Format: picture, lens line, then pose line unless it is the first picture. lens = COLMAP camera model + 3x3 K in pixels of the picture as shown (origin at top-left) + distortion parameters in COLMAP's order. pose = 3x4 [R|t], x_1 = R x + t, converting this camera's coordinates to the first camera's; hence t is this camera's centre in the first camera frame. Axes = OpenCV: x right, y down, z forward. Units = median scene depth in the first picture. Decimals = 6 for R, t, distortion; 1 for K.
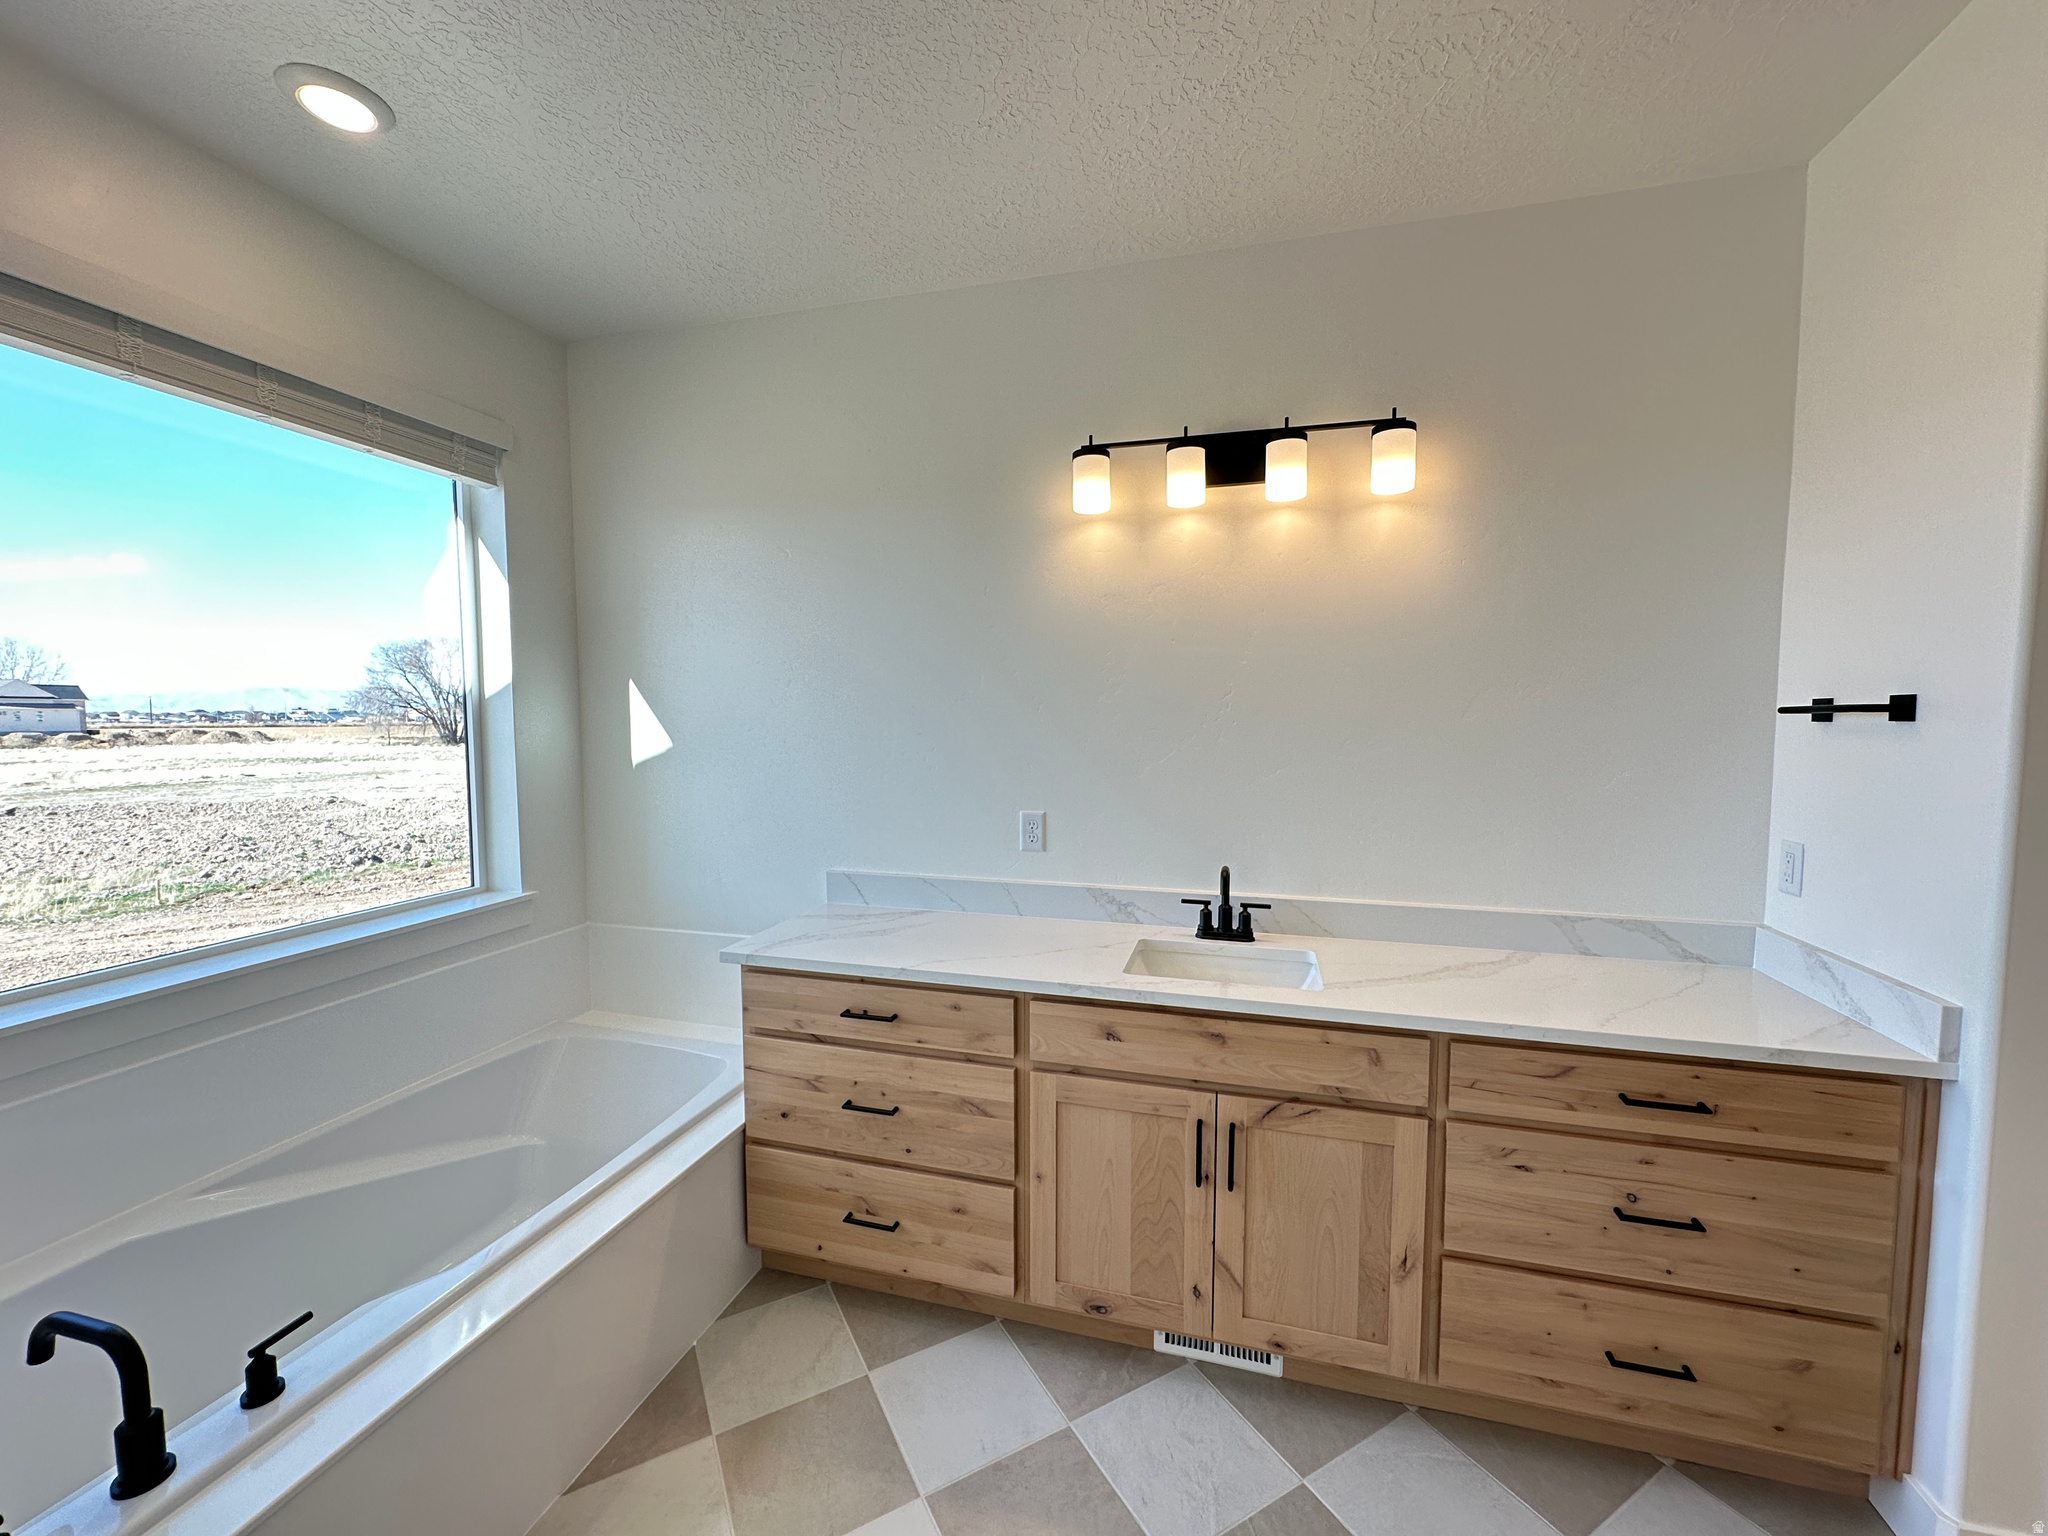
lens RADIAL K [[823.7, 0, 1022.2], [0, 823.7, 761.4], [0, 0, 1]] dist [-0.006129, 0.001131]
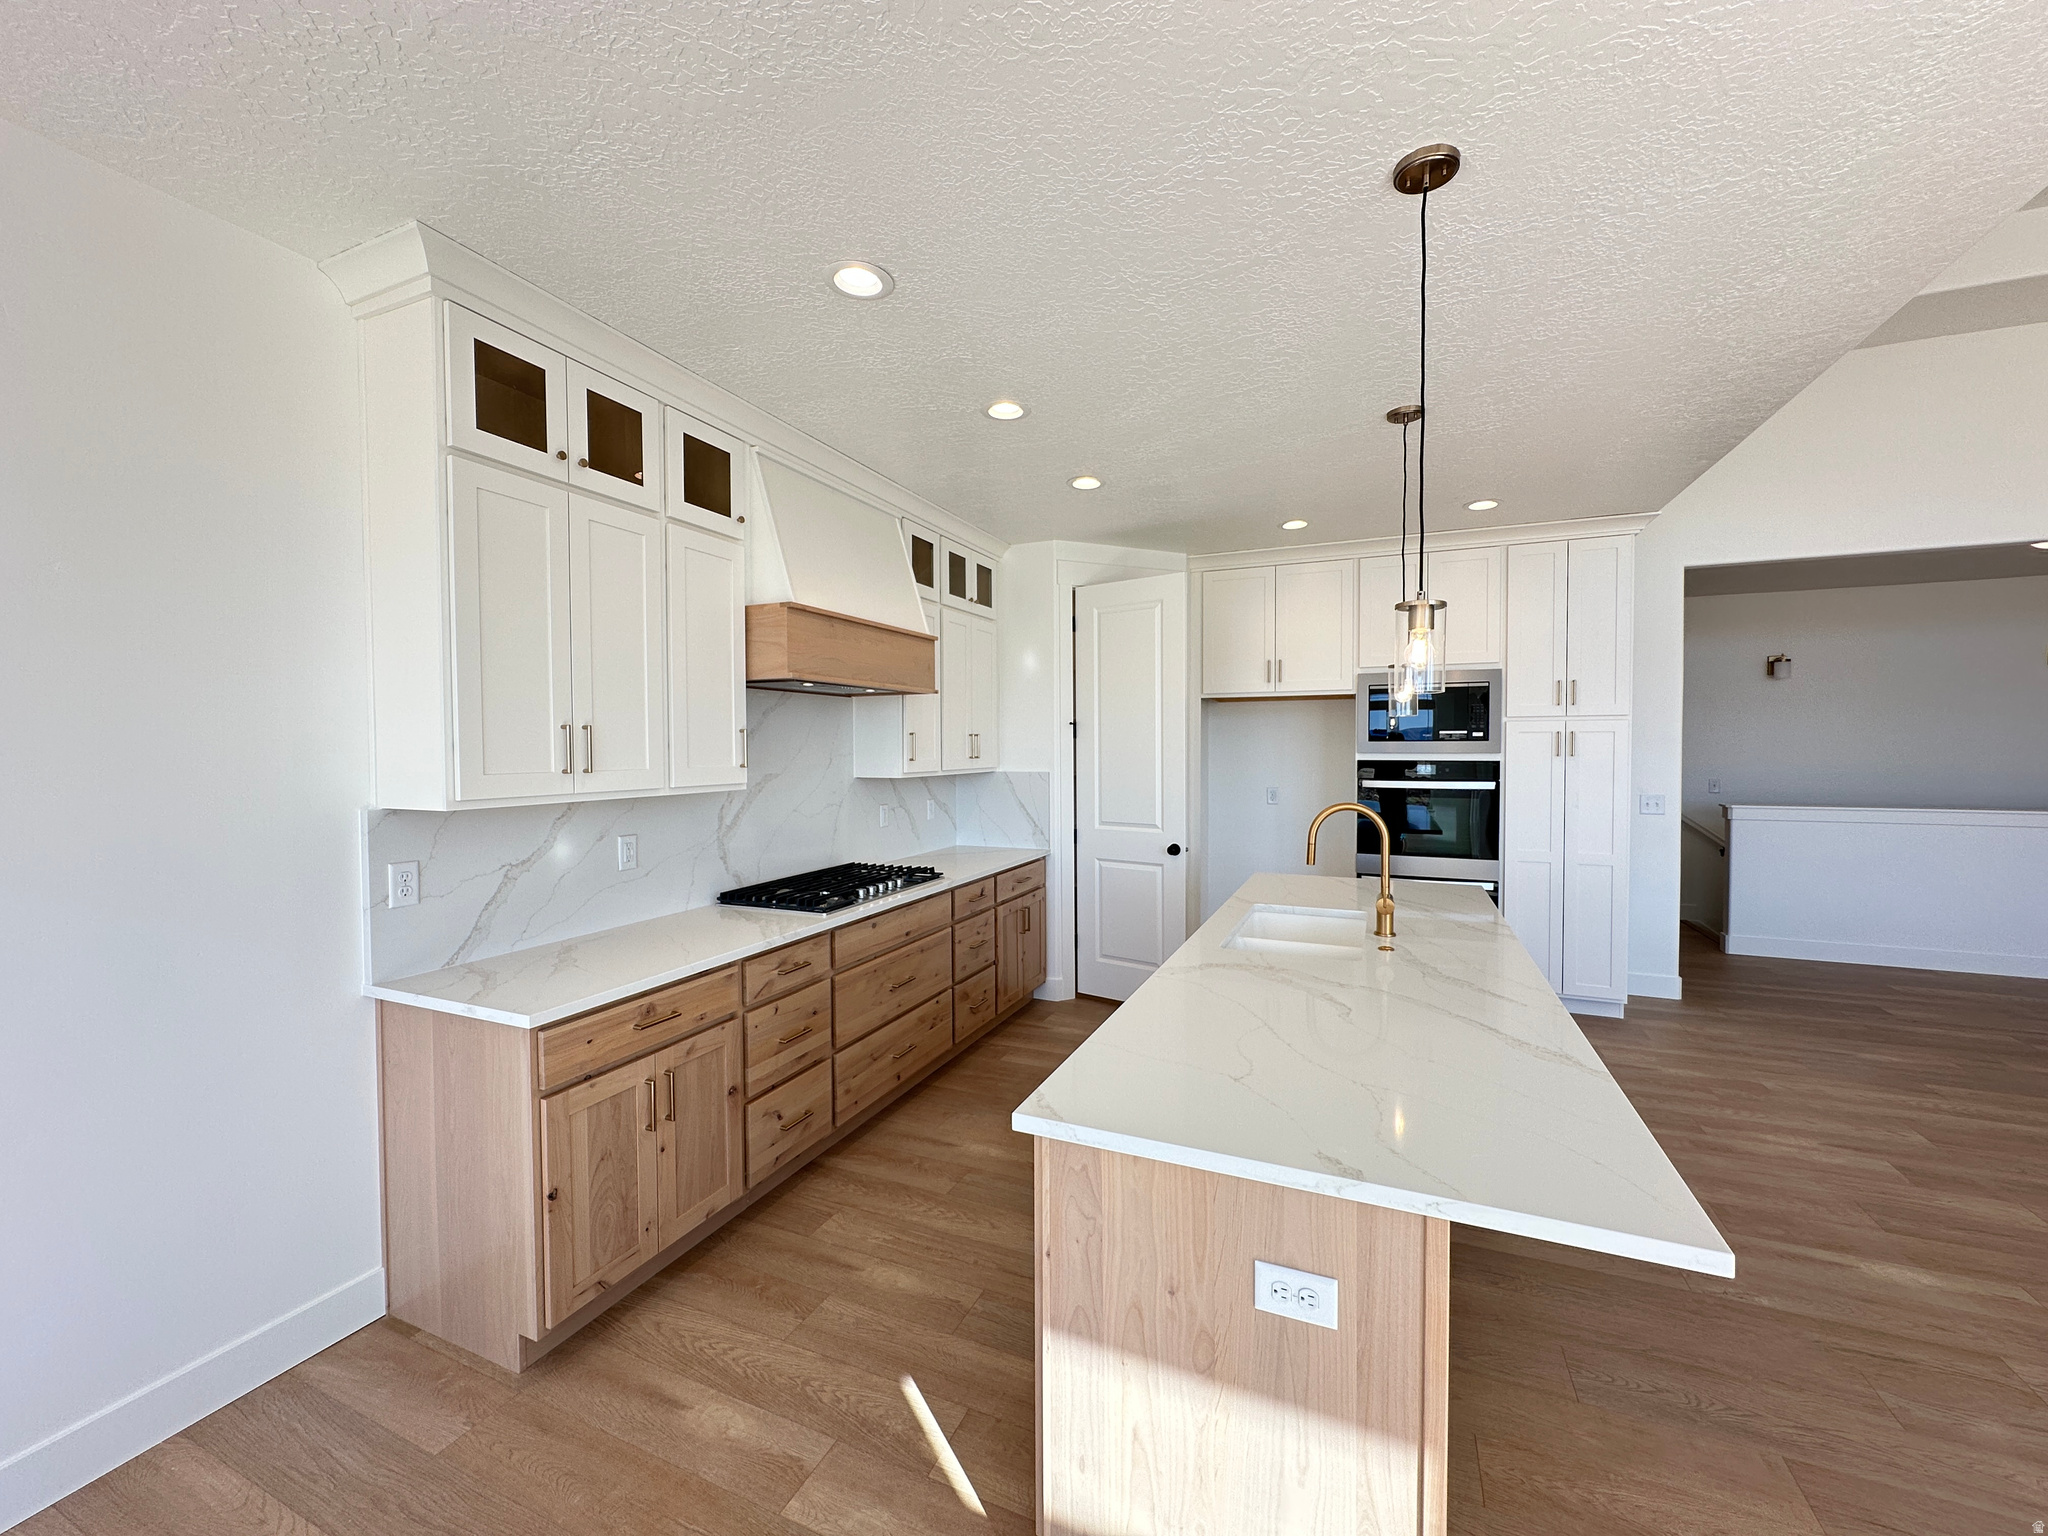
lens RADIAL K [[823.7, 0, 1018.9], [0, 823.7, 766.5], [0, 0, 1]] dist [-0.006129, 0.001131]
pose [[0.134479, -0.023132, 0.990646, -1.753565], [0.067982, 0.997587, 0.014066, -0.015057], [-0.988582, 0.065454, 0.135727, 0.492934]]
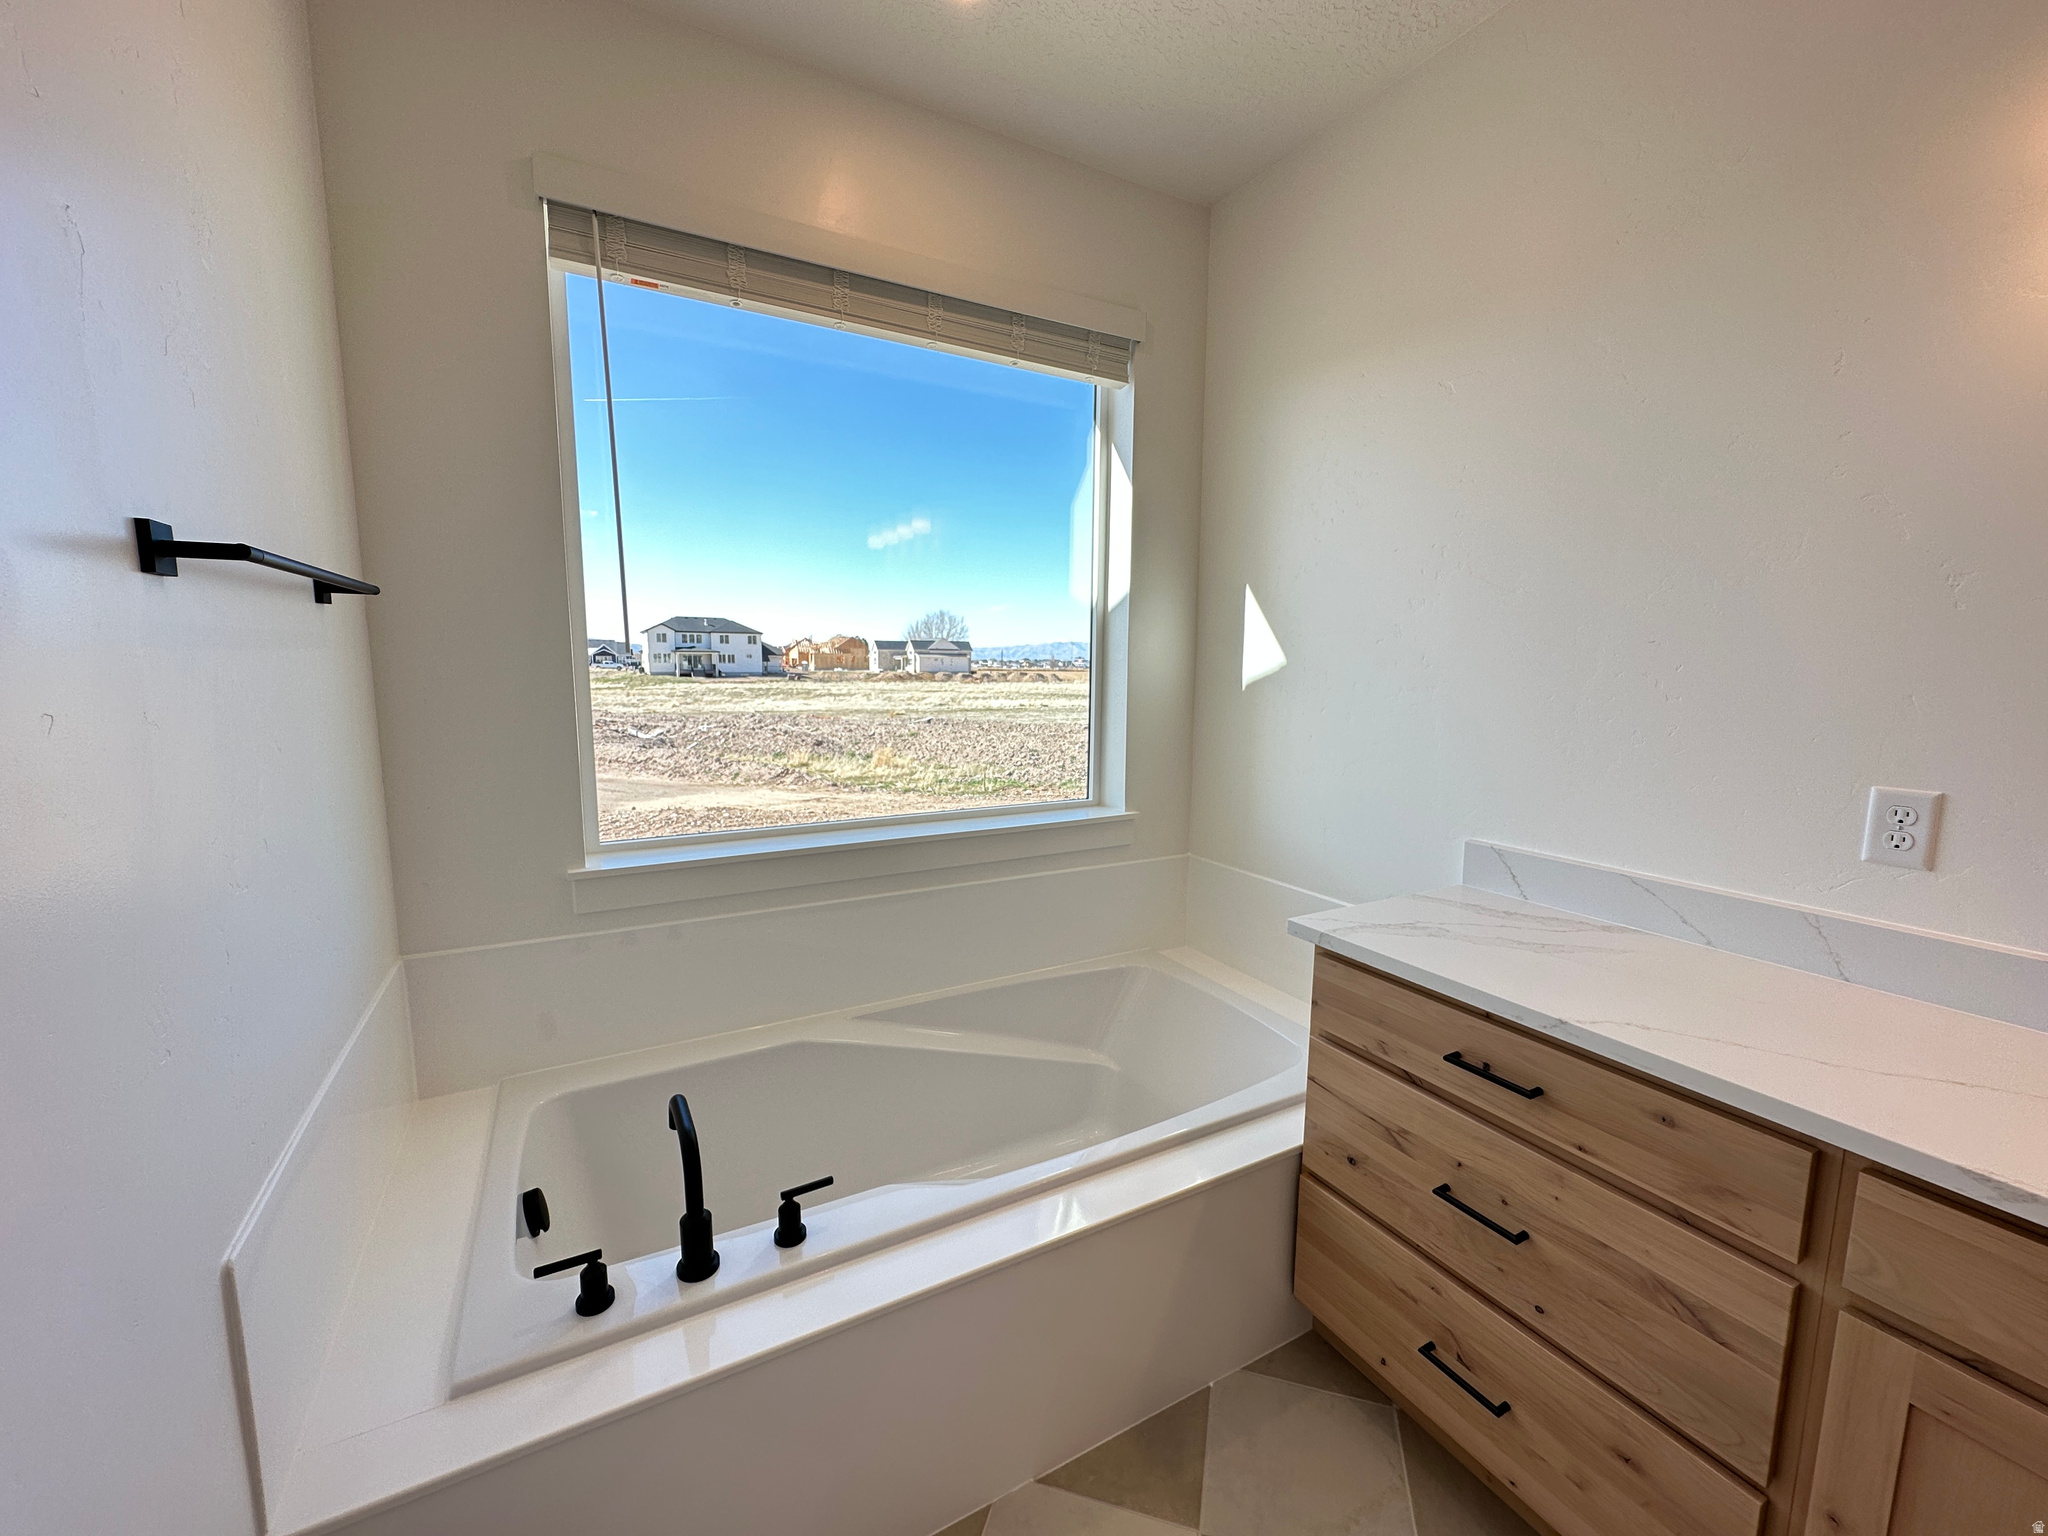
lens RADIAL K [[823.7, 0, 1014.1], [0, 823.7, 768.1], [0, 0, 1]] dist [-0.006129, 0.001131]
pose [[0.698662, 0.100432, -0.708368, -0.018240], [-0.052111, 0.994612, 0.089619, 0.035393], [0.713551, -0.025700, 0.700131, 0.284938]]
